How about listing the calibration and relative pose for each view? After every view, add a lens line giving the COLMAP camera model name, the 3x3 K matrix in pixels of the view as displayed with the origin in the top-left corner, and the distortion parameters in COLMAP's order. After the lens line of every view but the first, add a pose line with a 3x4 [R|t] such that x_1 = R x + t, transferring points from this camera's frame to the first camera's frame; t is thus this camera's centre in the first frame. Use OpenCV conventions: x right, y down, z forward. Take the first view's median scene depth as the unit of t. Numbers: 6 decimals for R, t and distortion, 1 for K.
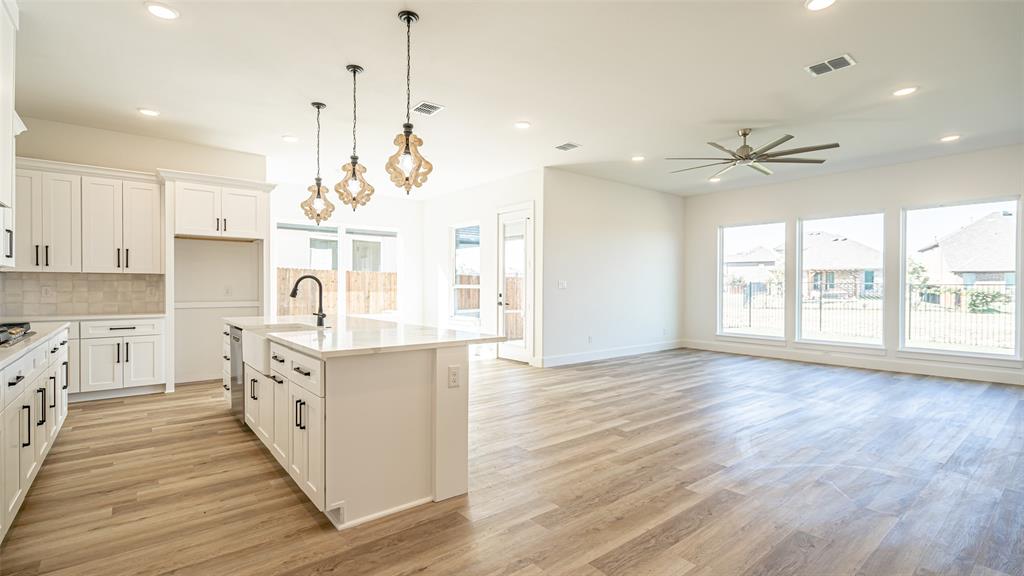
lens RADIAL K [[467.9, 0, 511.6], [0, 467.9, 287.3], [0, 0, 1]] dist [0.004465, 0.000978]
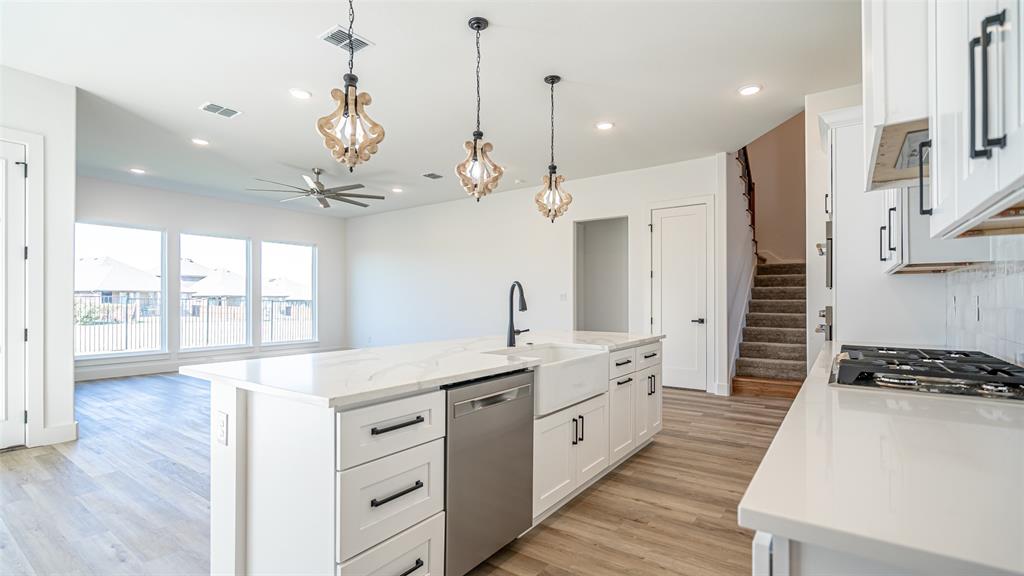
lens RADIAL K [[467.9, 0, 509.1], [0, 467.9, 296.4], [0, 0, 1]] dist [0.004465, 0.000978]
pose [[-0.262245, 0.006742, 0.964978, -1.427230], [0.000671, 0.999977, -0.006804, 0.004647], [-0.965001, -0.001137, -0.262243, 1.483132]]
